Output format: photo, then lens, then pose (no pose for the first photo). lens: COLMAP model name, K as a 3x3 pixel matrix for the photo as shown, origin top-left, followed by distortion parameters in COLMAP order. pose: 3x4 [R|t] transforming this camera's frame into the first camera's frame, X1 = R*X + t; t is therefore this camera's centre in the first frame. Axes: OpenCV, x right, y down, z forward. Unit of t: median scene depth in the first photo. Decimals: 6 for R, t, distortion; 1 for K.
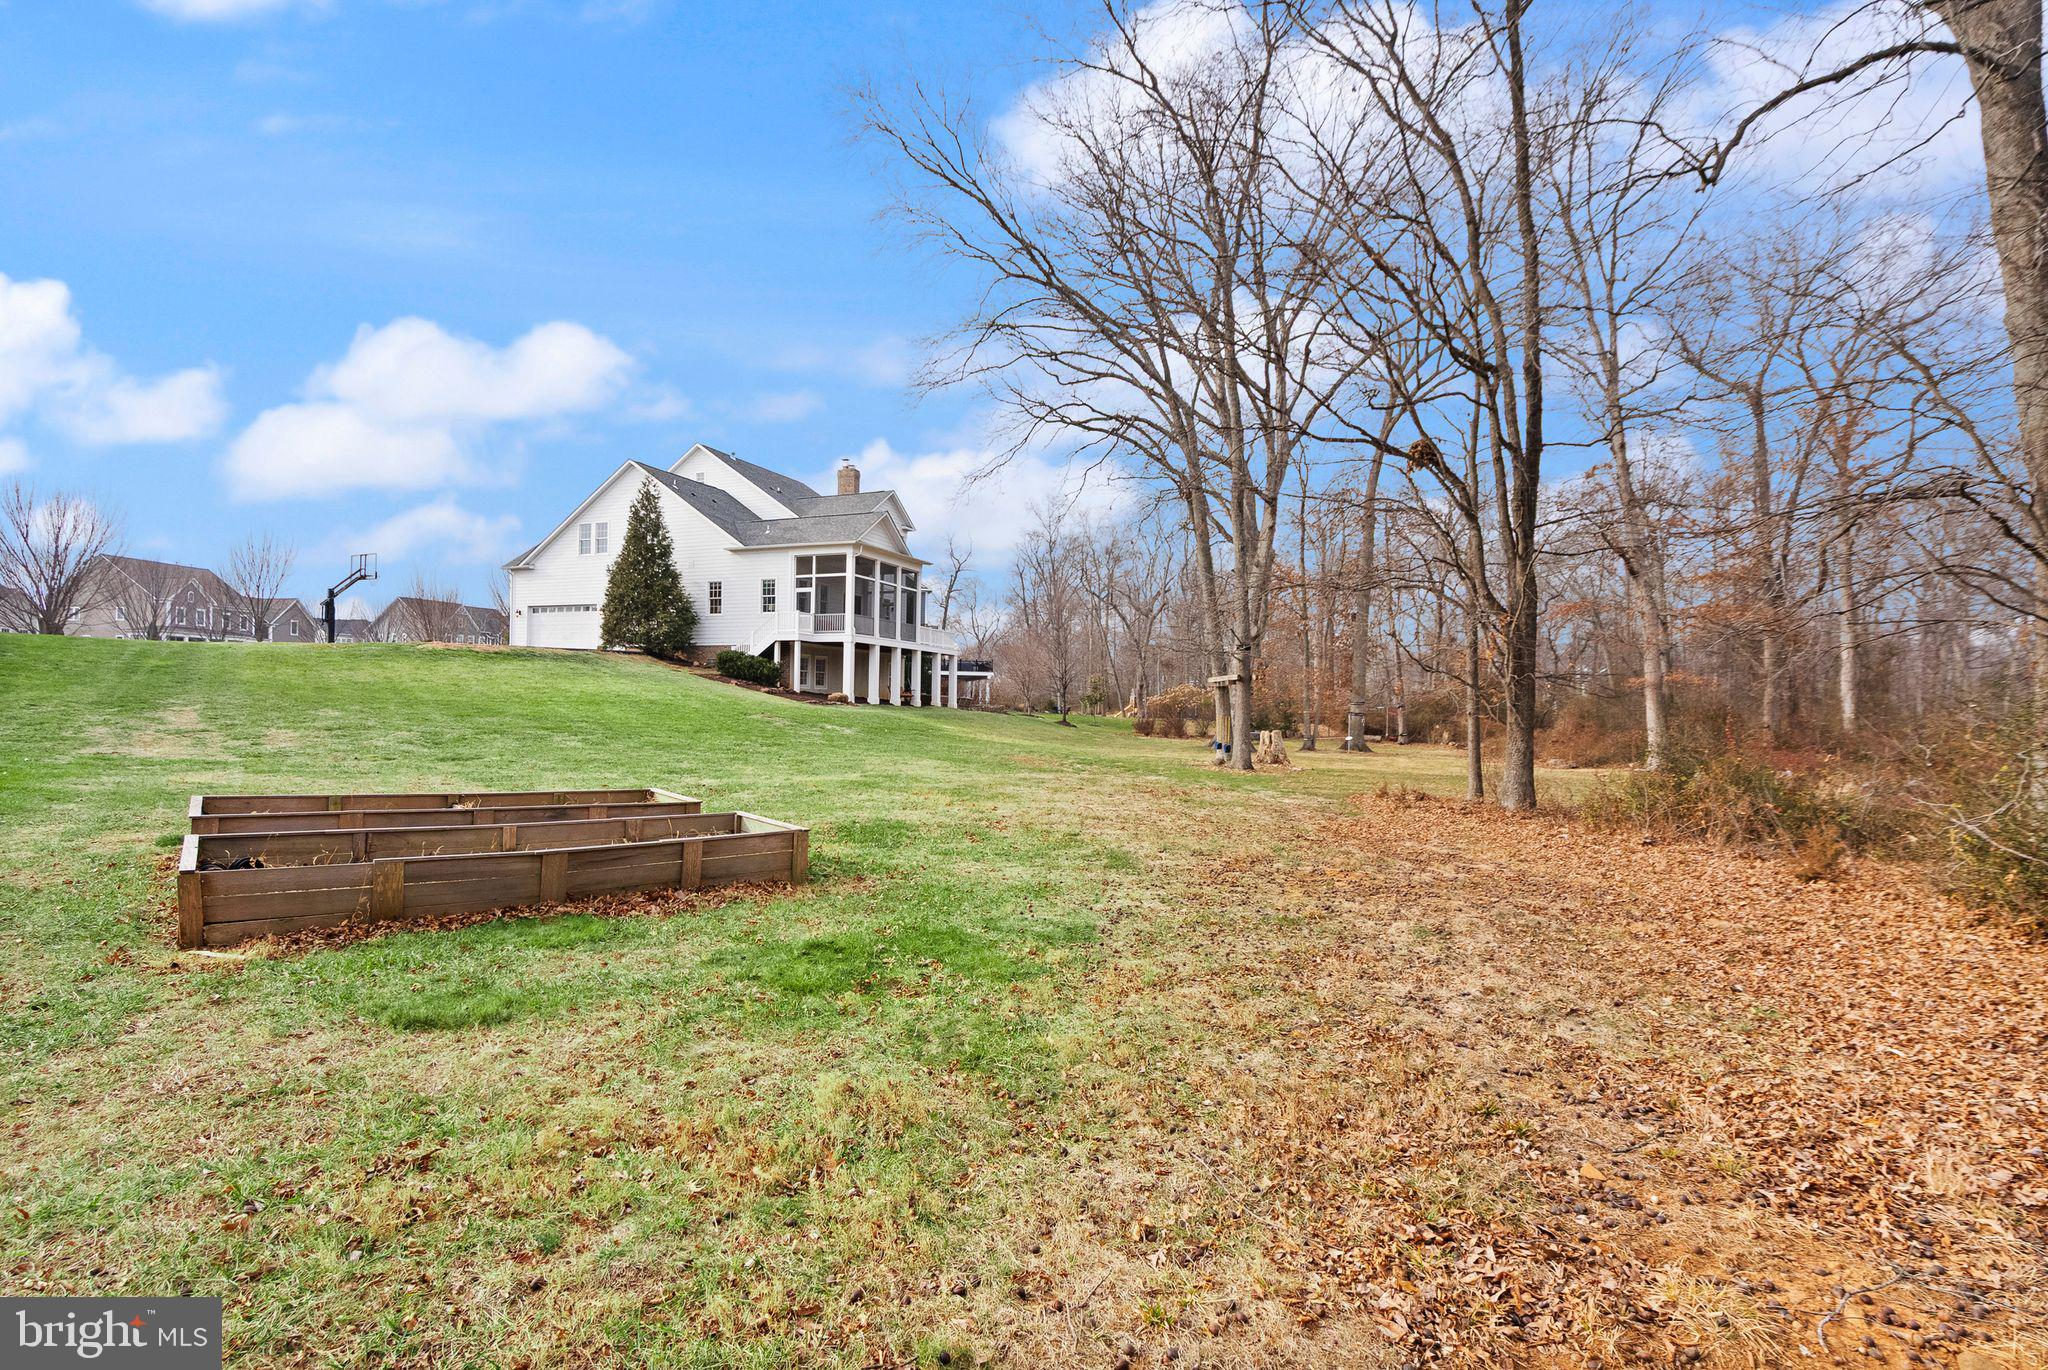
lens RADIAL K [[959.6, 0, 1027.3], [0, 959.6, 686.7], [0, 0, 1]] dist [0.001916, 0.000500]
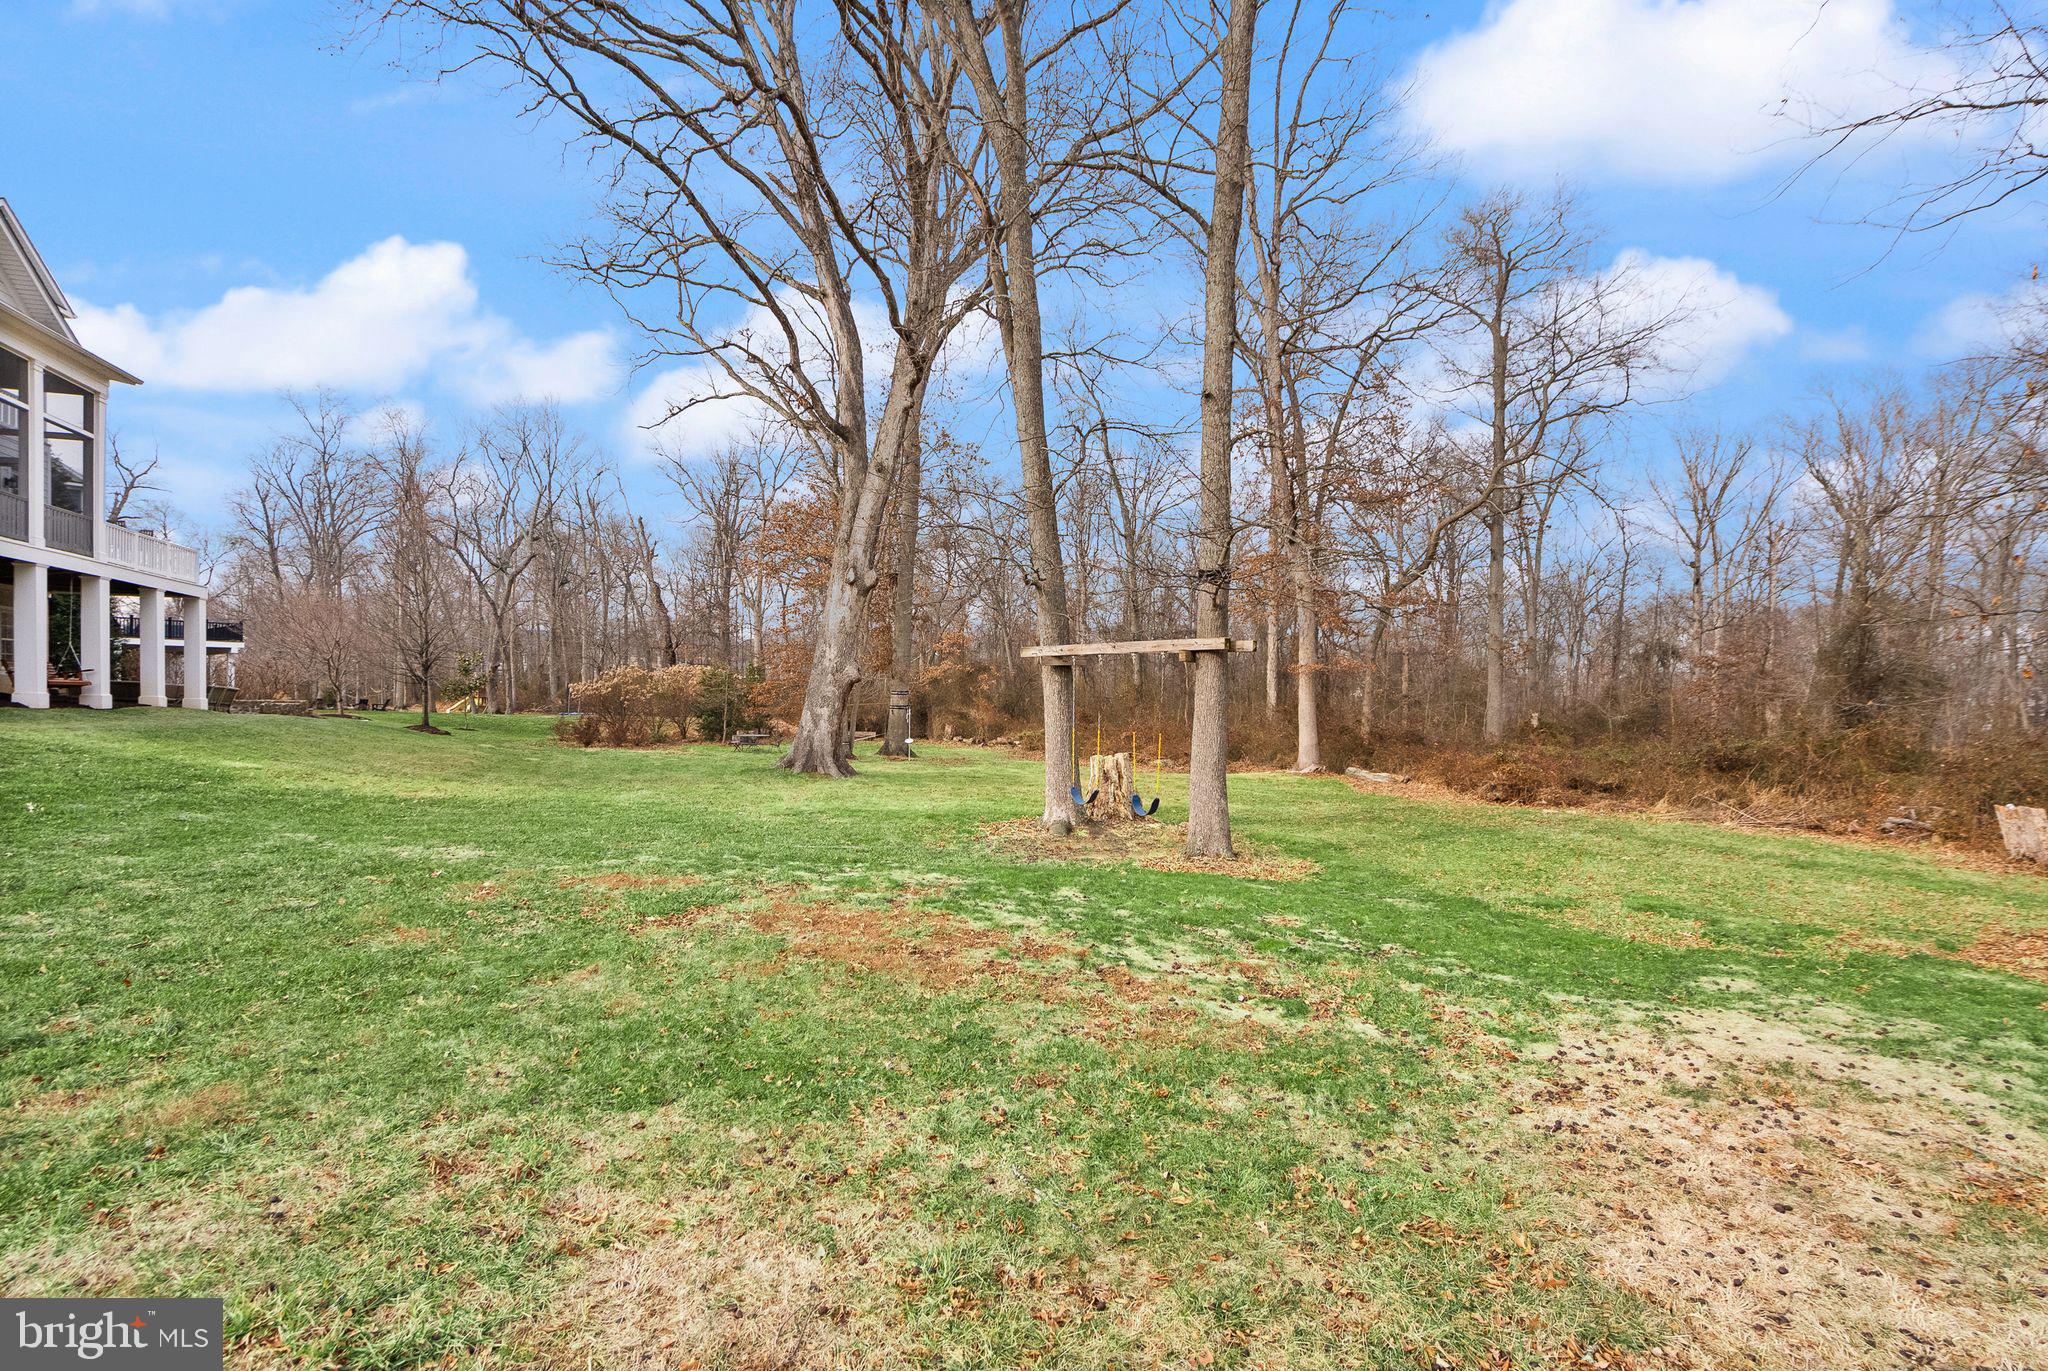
lens RADIAL K [[959.6, 0, 1021.7], [0, 959.6, 698.0], [0, 0, 1]] dist [0.001916, 0.000500]
pose [[0.773695, -0.010035, 0.633479, -0.062861], [-0.007174, 0.999672, 0.024598, 0.002226], [-0.633518, -0.023576, 0.773369, 0.375181]]
